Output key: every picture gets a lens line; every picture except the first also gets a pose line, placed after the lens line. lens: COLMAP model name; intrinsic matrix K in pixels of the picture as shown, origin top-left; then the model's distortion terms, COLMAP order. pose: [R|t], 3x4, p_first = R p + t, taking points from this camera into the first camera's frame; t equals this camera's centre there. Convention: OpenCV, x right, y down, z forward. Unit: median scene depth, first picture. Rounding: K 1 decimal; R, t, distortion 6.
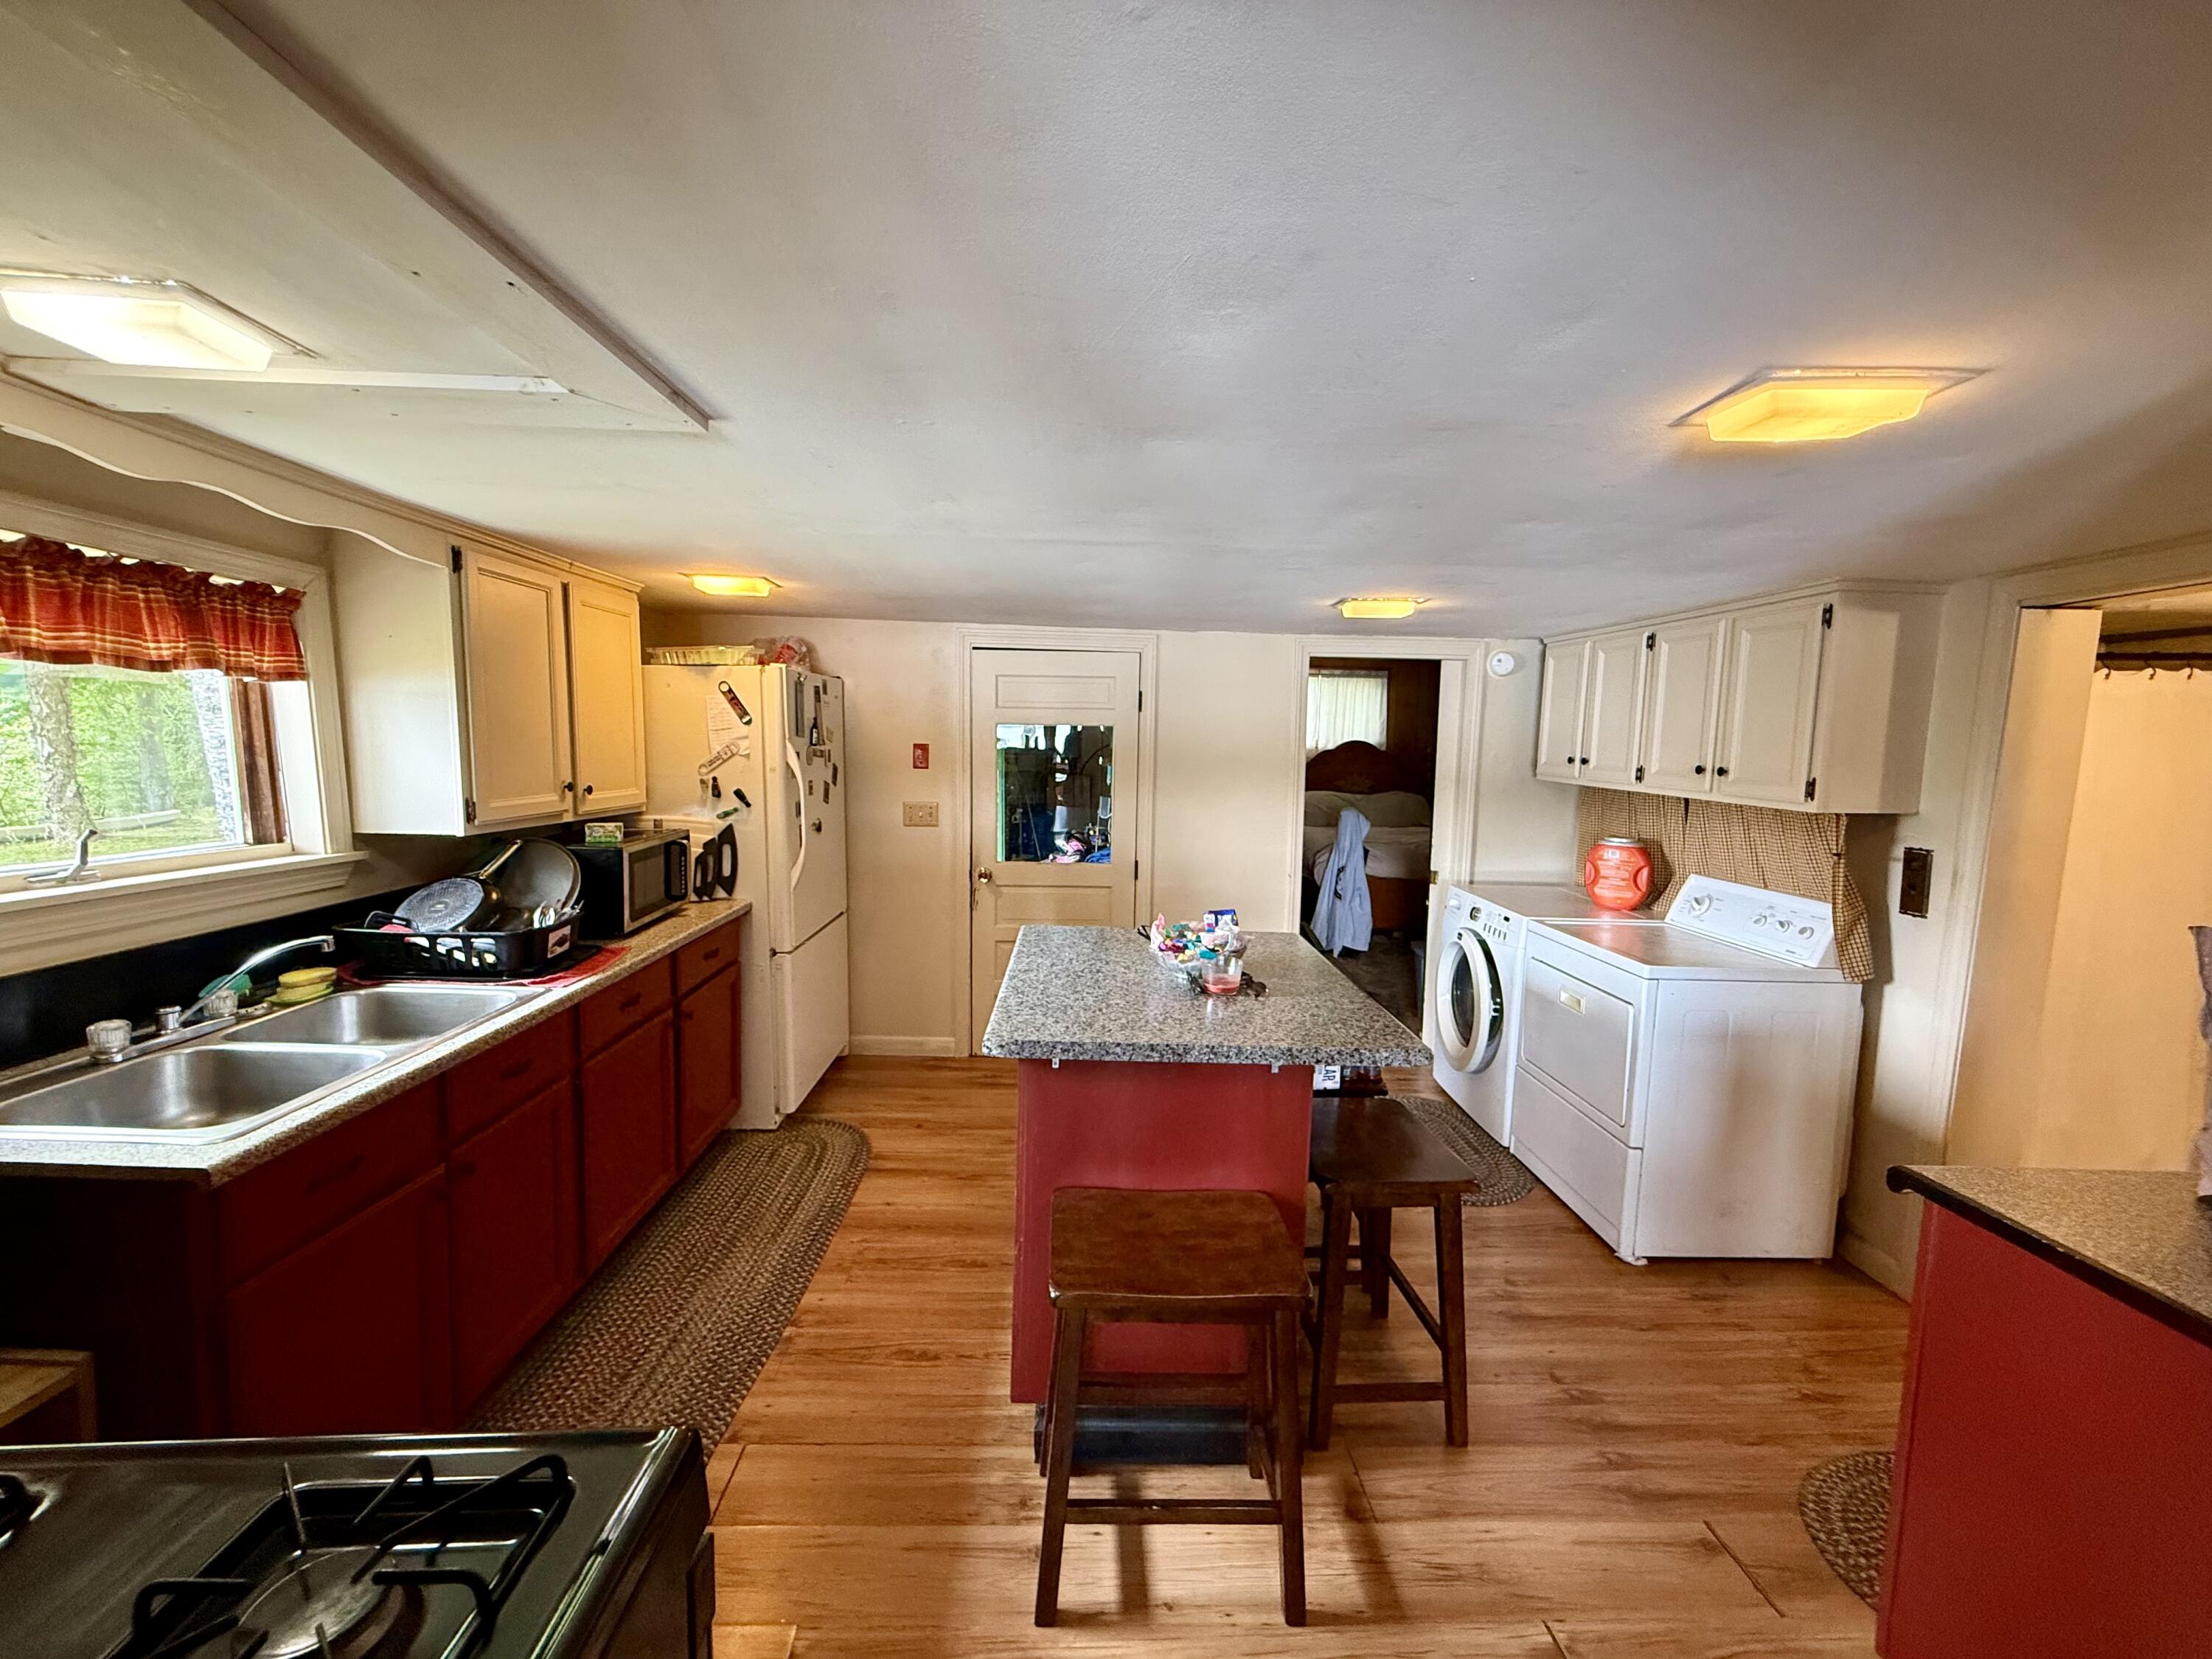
lens RADIAL K [[881.5, 0, 1099.4], [0, 881.5, 833.9], [0, 0, 1]] dist [0.002389, -0.000094]
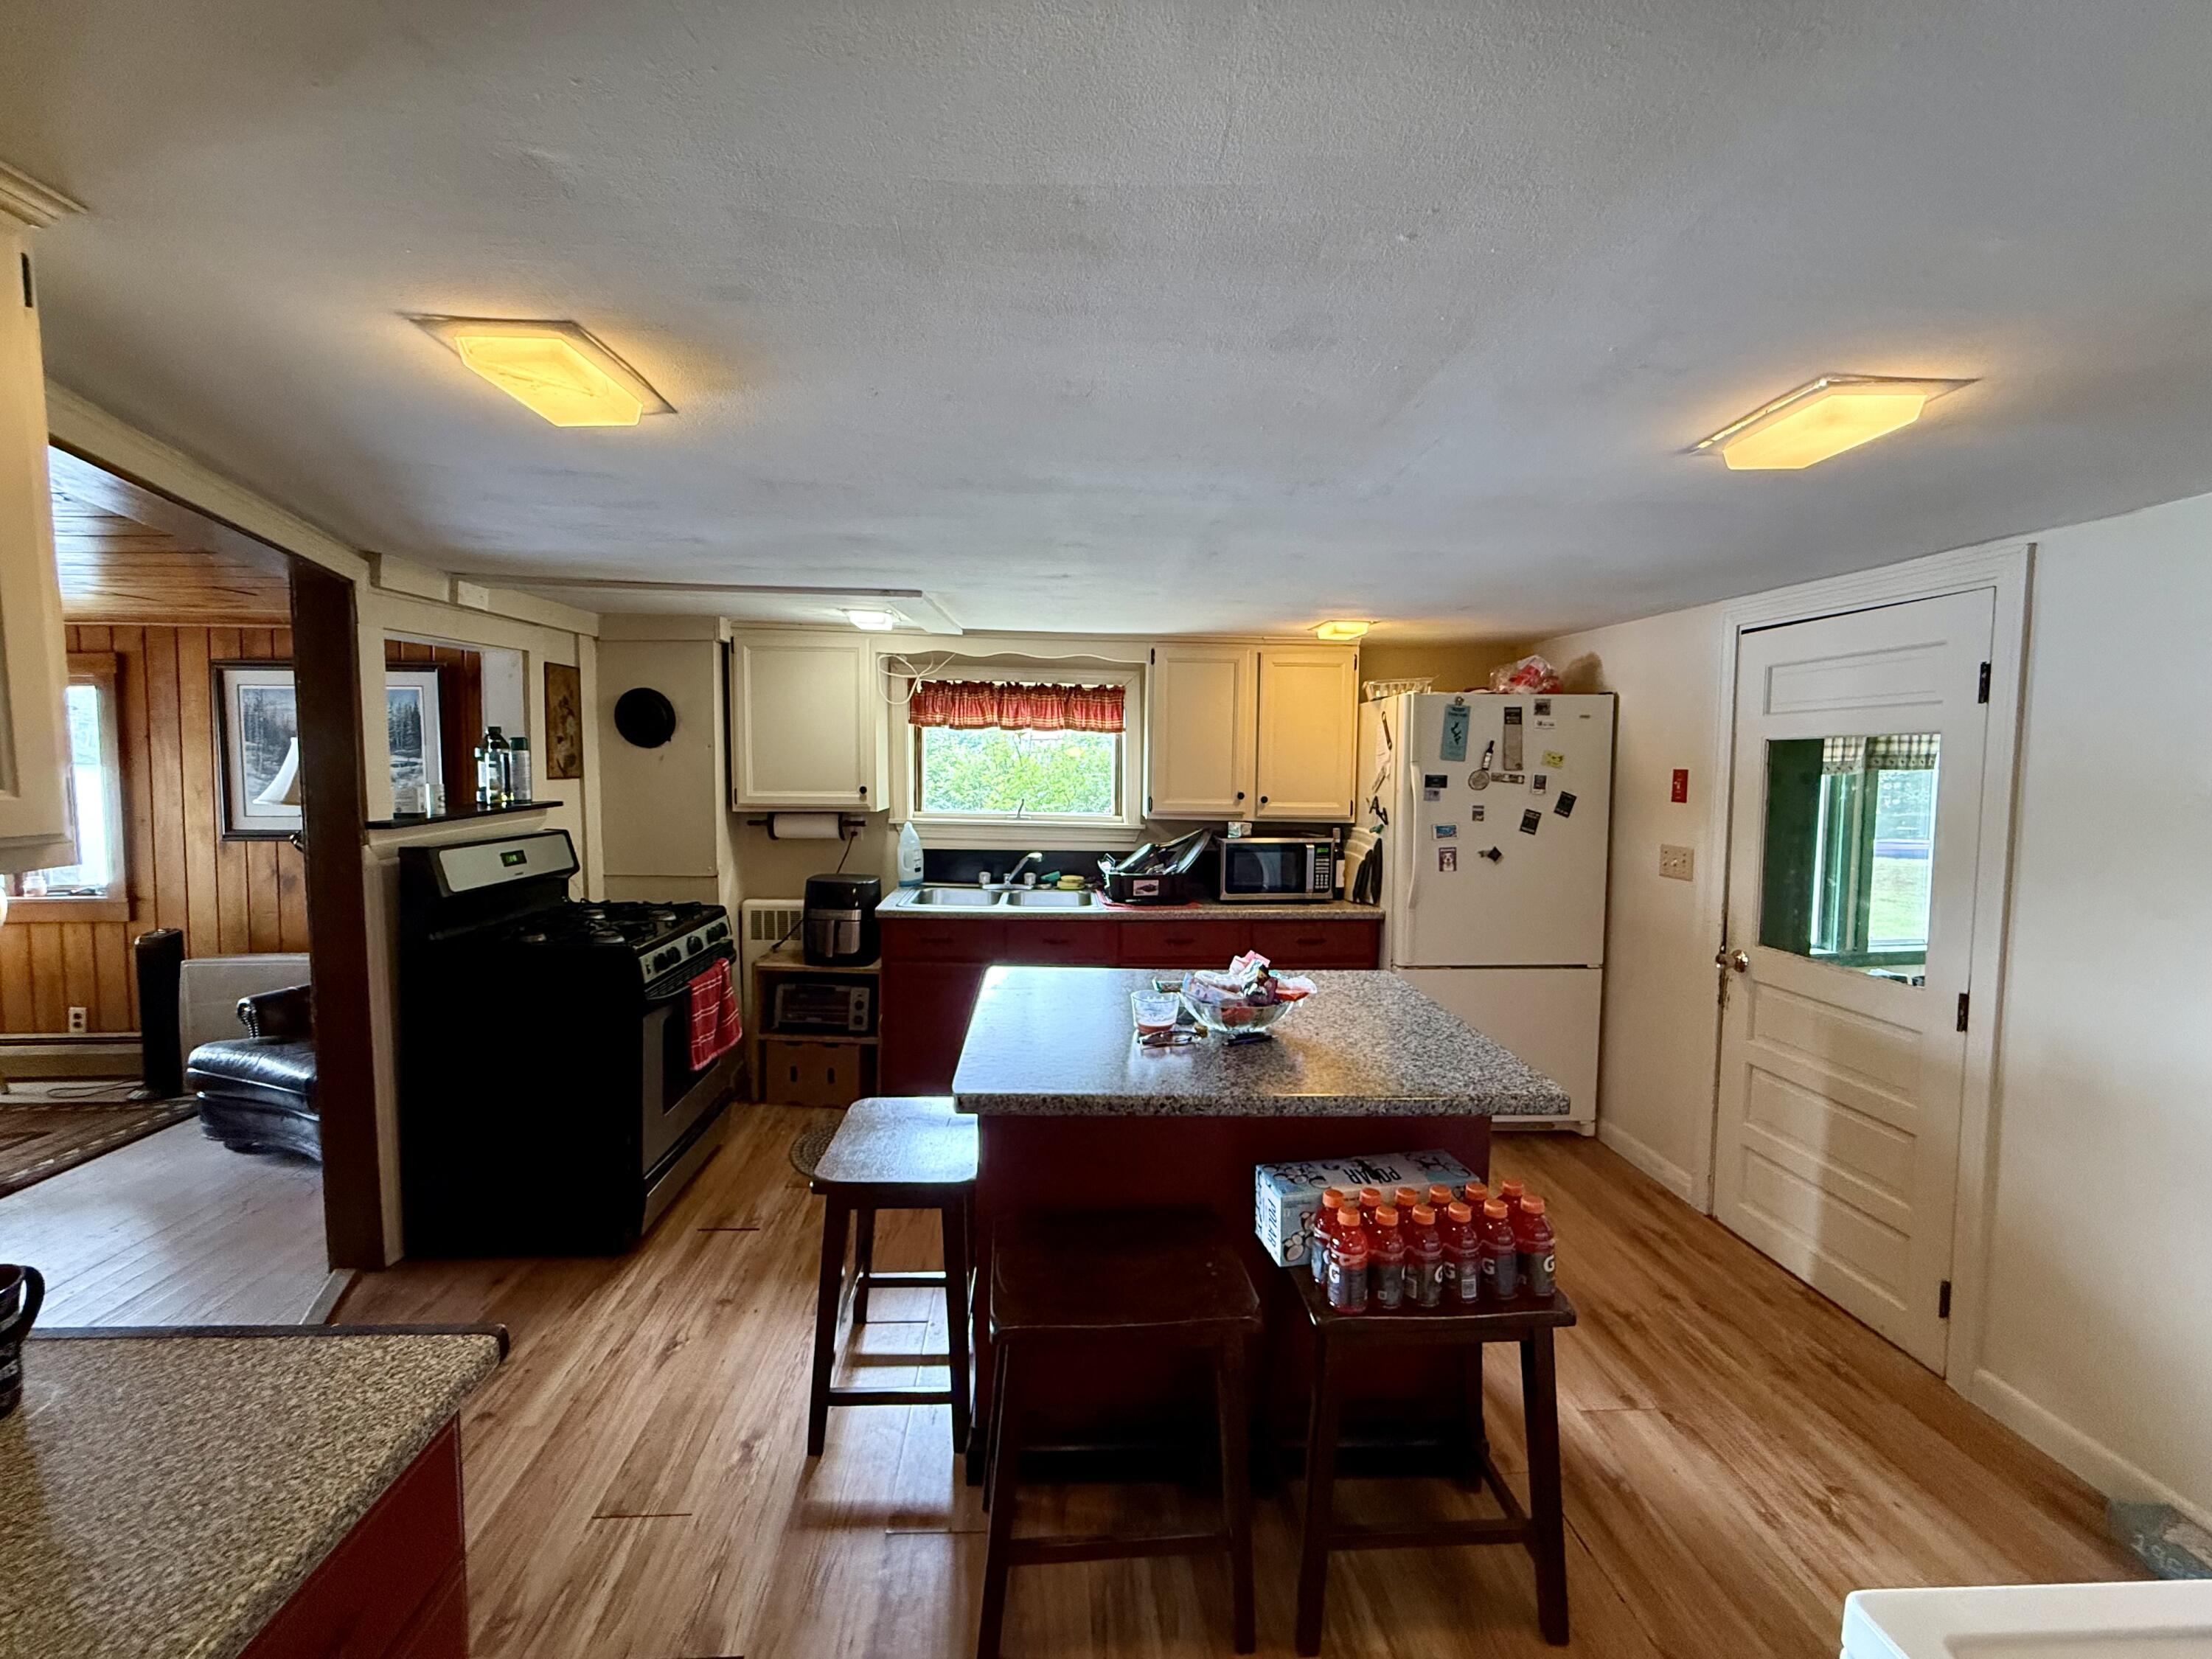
lens RADIAL K [[881.5, 0, 1092.0], [0, 881.5, 823.0], [0, 0, 1]] dist [0.002389, -0.000094]
pose [[0.031970, 0.054980, -0.997976, 0.693487], [-0.119115, 0.991579, 0.050812, -0.045053], [0.992366, 0.117250, 0.038249, 0.602853]]
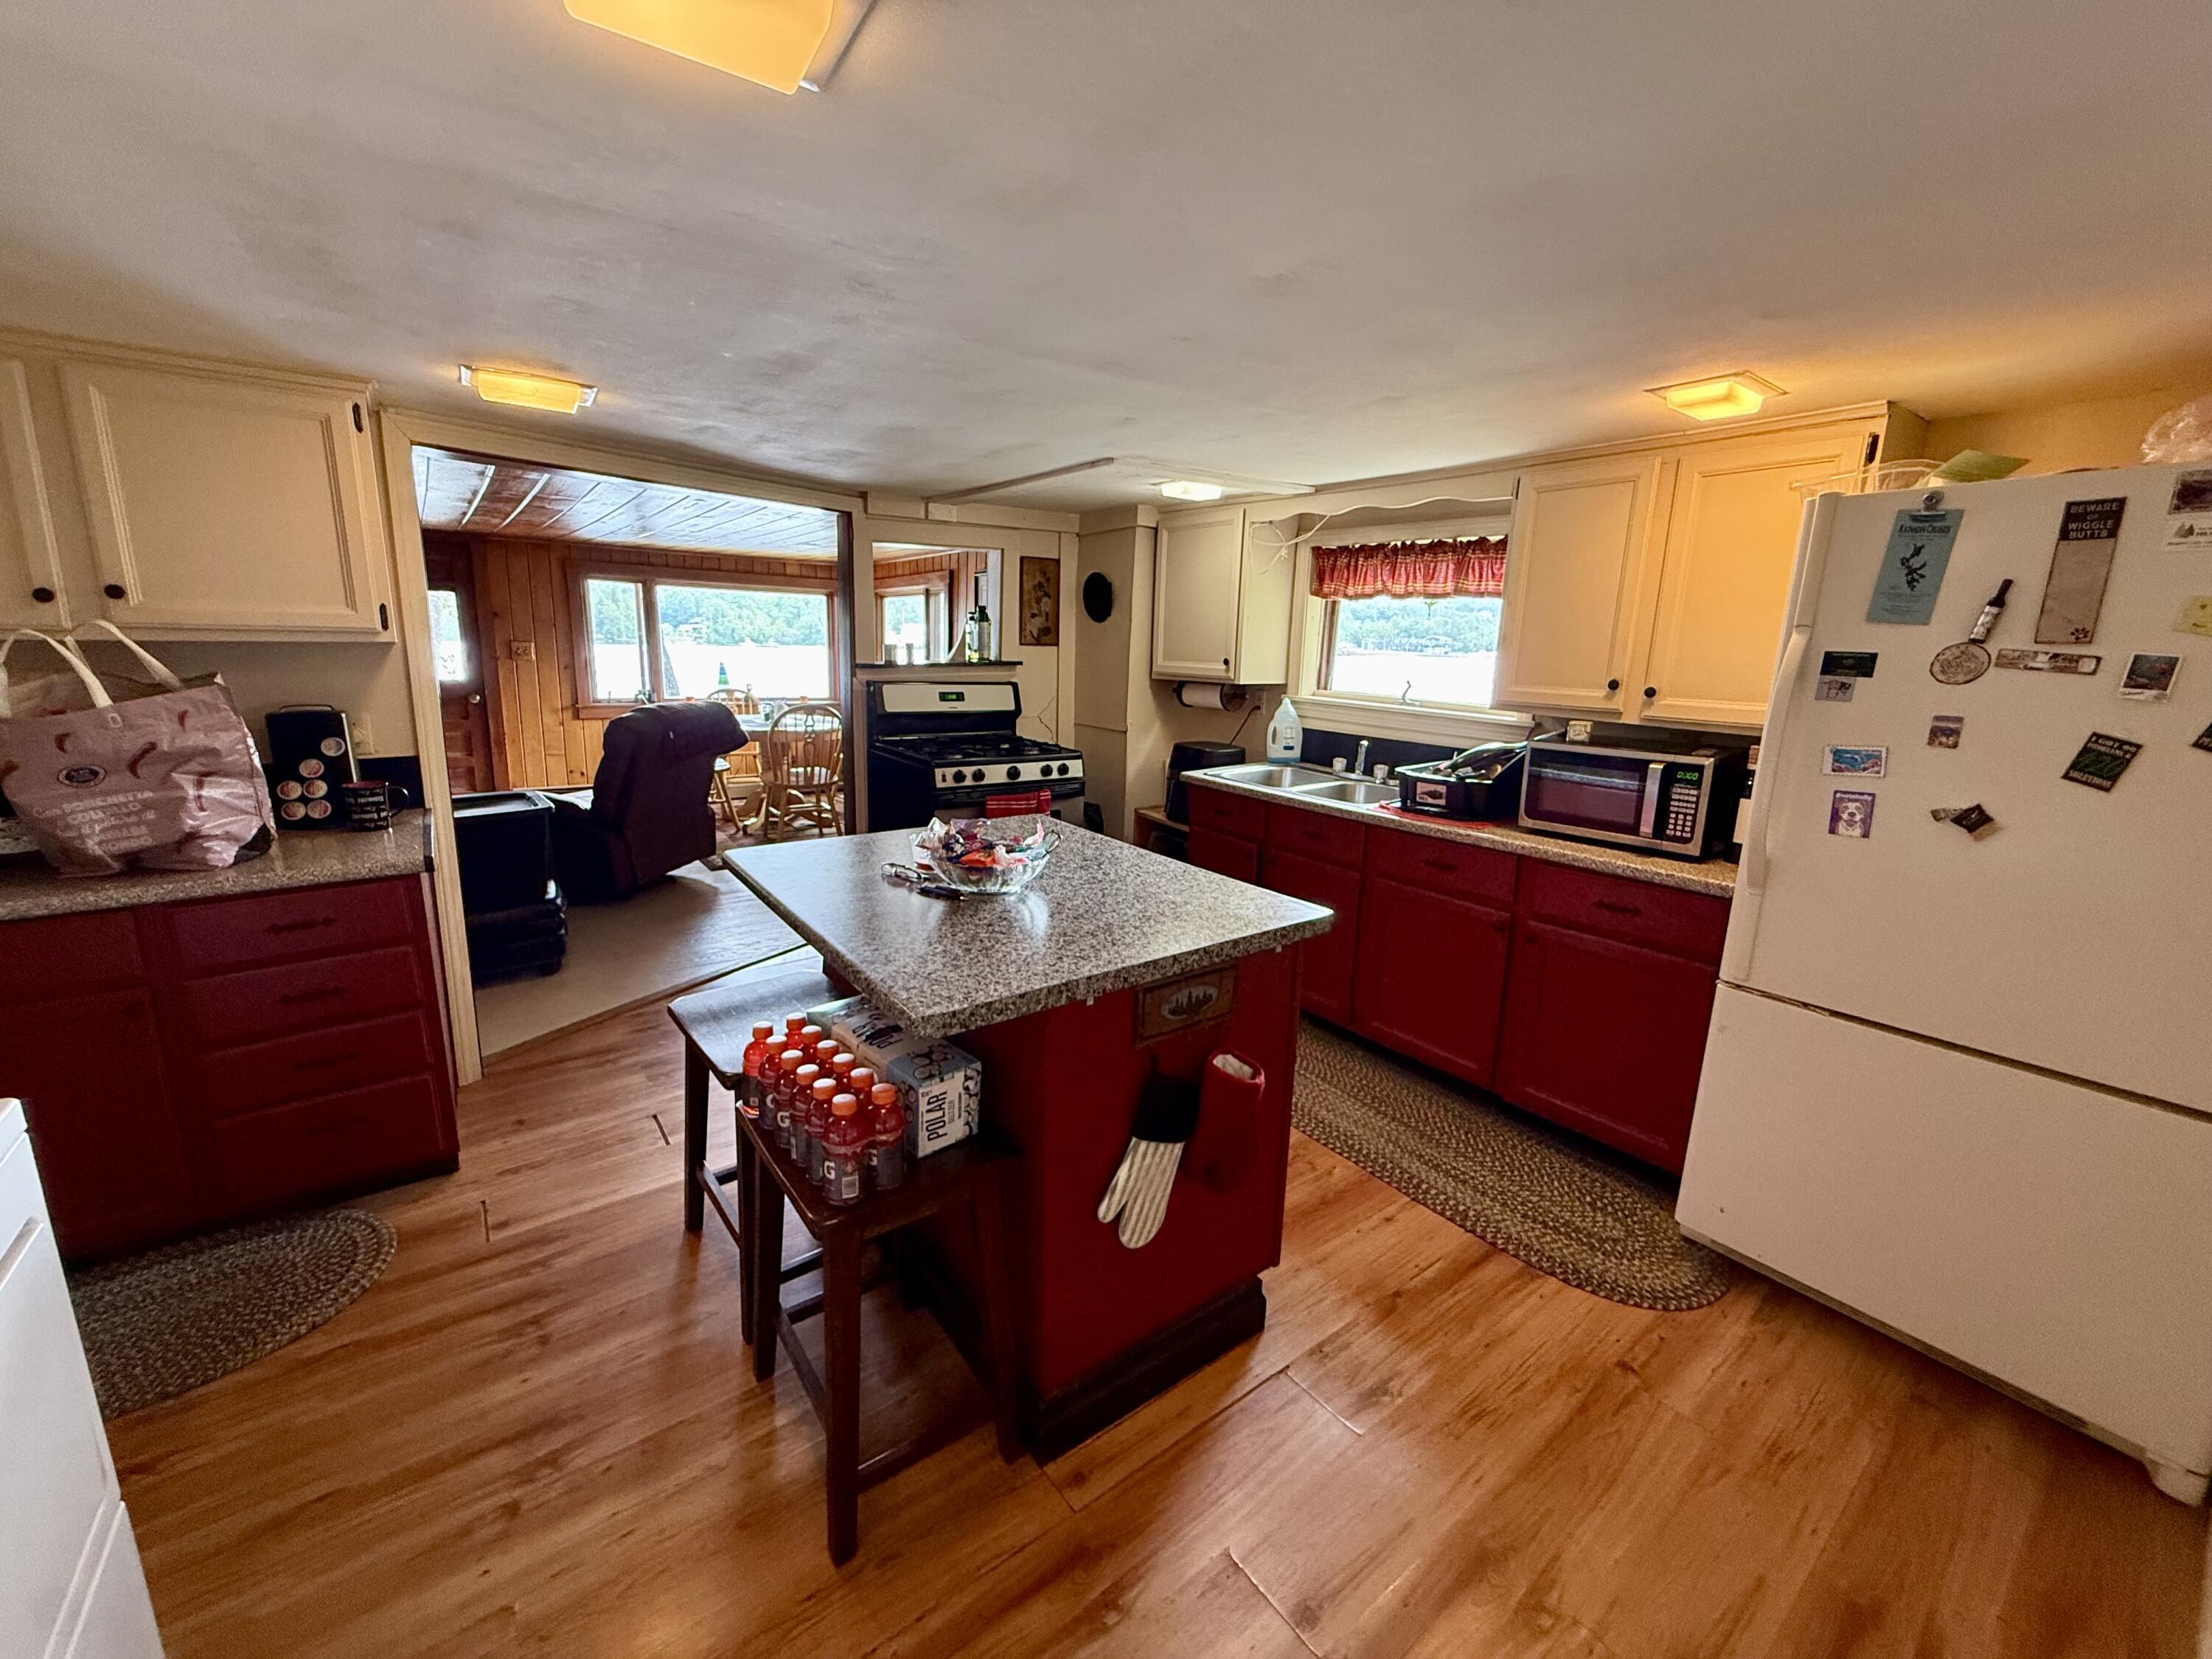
lens RADIAL K [[881.5, 0, 1093.5], [0, 881.5, 821.2], [0, 0, 1]] dist [0.002389, -0.000094]
pose [[-0.818154, 0.077829, -0.569707, 0.362340], [-0.102508, 0.955183, 0.277700, -0.101688], [0.565788, 0.285601, -0.773509, 1.242167]]
